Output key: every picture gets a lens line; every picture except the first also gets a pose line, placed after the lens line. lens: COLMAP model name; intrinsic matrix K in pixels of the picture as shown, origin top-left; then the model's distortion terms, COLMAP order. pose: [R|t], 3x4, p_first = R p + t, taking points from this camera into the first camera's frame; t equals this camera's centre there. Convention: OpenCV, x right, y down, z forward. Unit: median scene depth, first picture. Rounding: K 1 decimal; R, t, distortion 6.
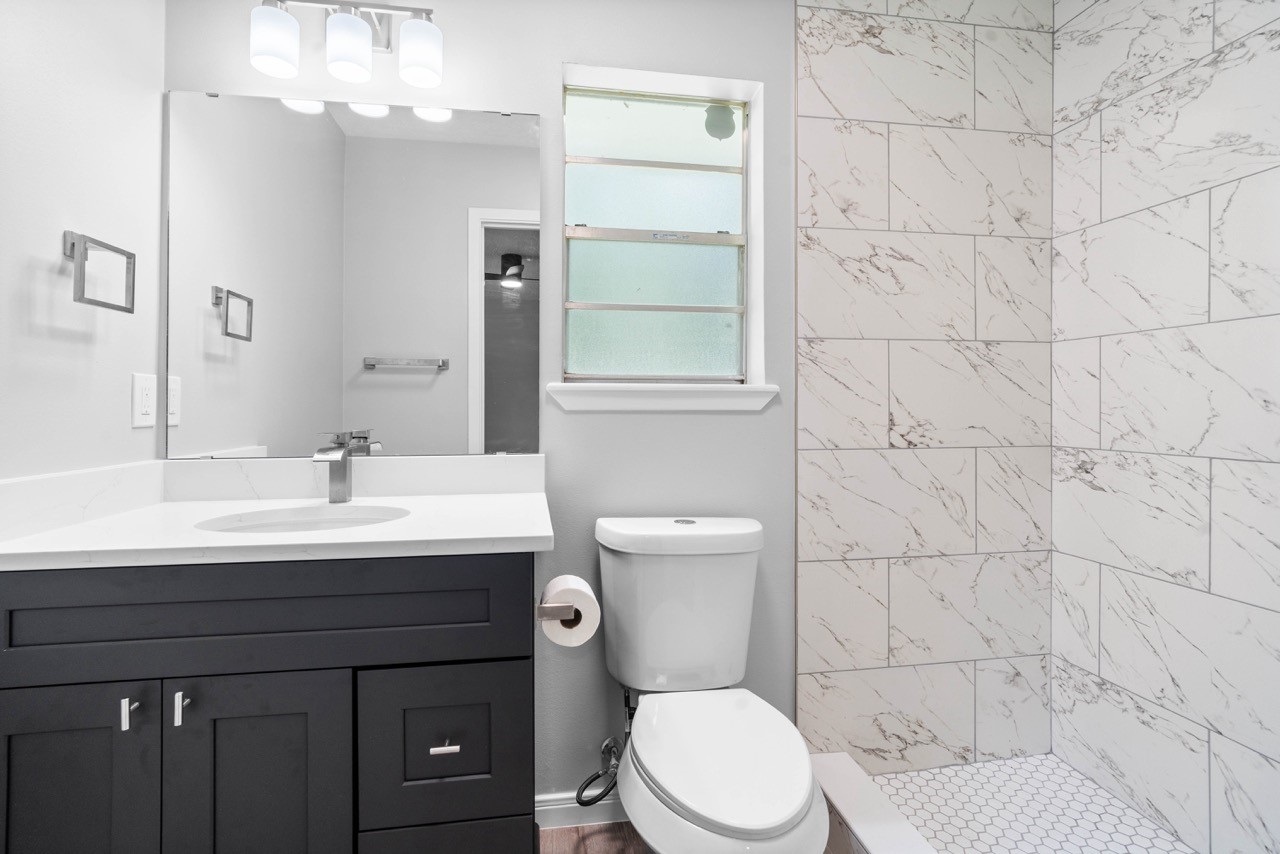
lens RADIAL K [[612.3, 0, 631.7], [0, 612.3, 428.3], [0, 0, 1]] dist [-0.010377, 0.000903]
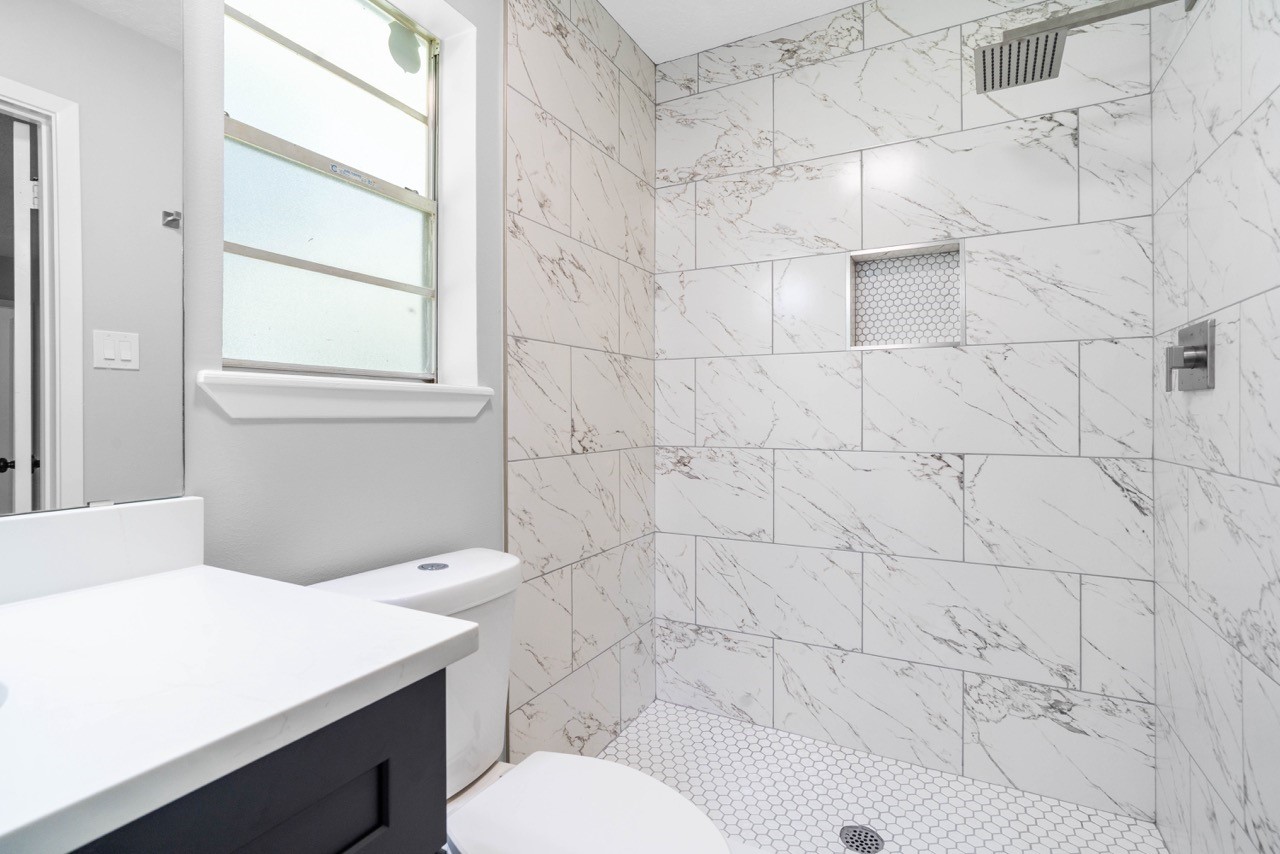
lens RADIAL K [[612.3, 0, 631.7], [0, 612.3, 428.3], [0, 0, 1]] dist [-0.010377, 0.000903]
pose [[0.602220, -0.018823, 0.798108, -0.324990], [0.025597, 0.999663, 0.004261, -0.011995], [-0.797919, 0.017863, 0.602499, 0.321197]]
